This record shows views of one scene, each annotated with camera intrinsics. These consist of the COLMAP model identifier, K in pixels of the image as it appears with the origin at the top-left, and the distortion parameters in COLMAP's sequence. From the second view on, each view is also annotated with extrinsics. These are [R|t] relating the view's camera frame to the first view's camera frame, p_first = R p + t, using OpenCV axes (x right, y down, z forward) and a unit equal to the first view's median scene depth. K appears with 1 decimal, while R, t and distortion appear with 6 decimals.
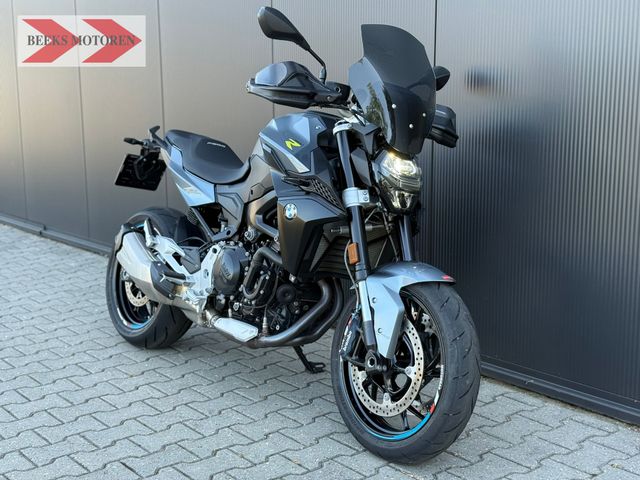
lens RADIAL K [[888.6, 0, 320.0], [0, 888.6, 240.0], [0, 0, 1]] dist [0.149875, 0.004324]
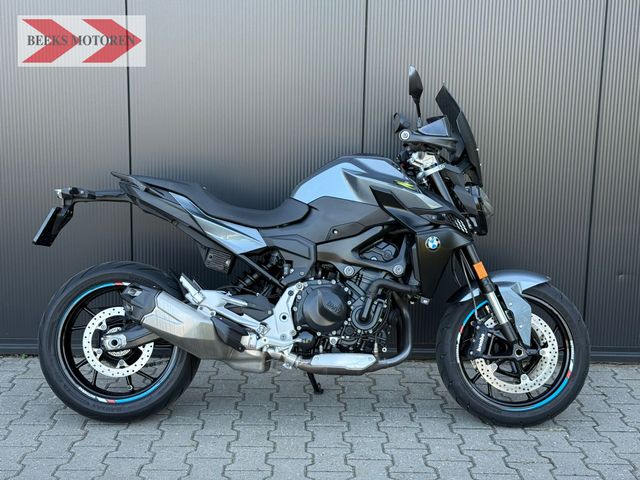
lens RADIAL K [[888.6, 0, 320.0], [0, 888.6, 240.0], [0, 0, 1]] dist [0.149875, 0.004324]
pose [[0.625012, -0.114071, 0.772235, -0.892544], [0.116395, 0.991825, 0.052304, -0.099379], [-0.771889, 0.057194, 0.633180, 0.333204]]
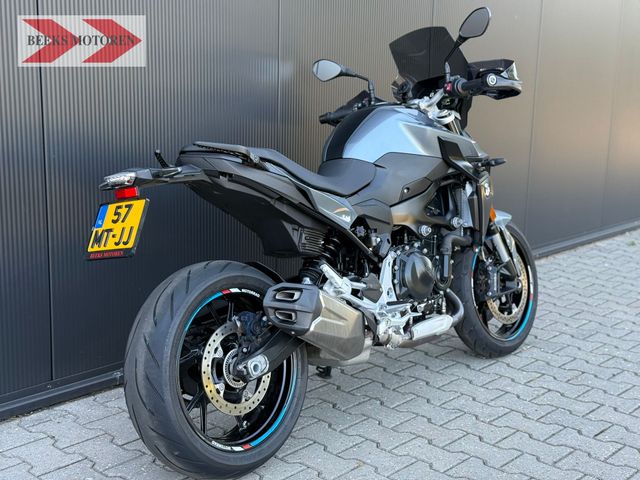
lens RADIAL K [[888.6, 0, 320.0], [0, 888.6, 240.0], [0, 0, 1]] dist [0.149875, 0.004324]
pose [[-0.161916, -0.192256, 0.967895, -0.987464], [0.147738, 0.965060, 0.216408, -0.220031], [-0.975683, 0.178035, -0.127855, 1.200419]]
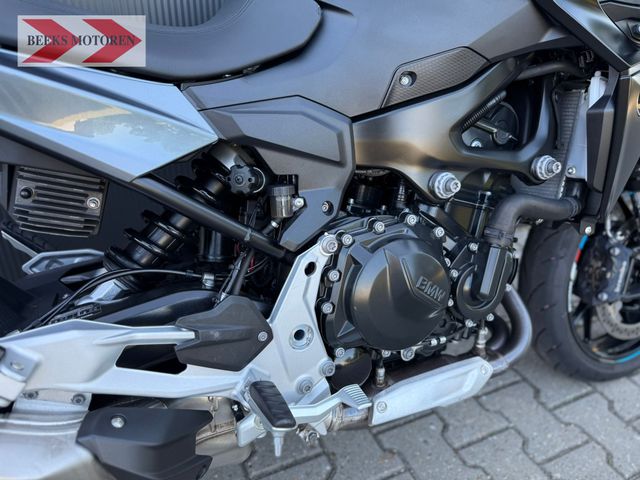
lens RADIAL K [[454.6, 0, 320.0], [0, 454.6, 240.0], [0, 0, 1]] dist [0.003730, -0.005101]
pose [[0.264898, -0.415254, 0.870283, -0.277488], [0.149092, 0.909309, 0.388495, -0.070689], [-0.952681, 0.026841, 0.302785, 0.958368]]
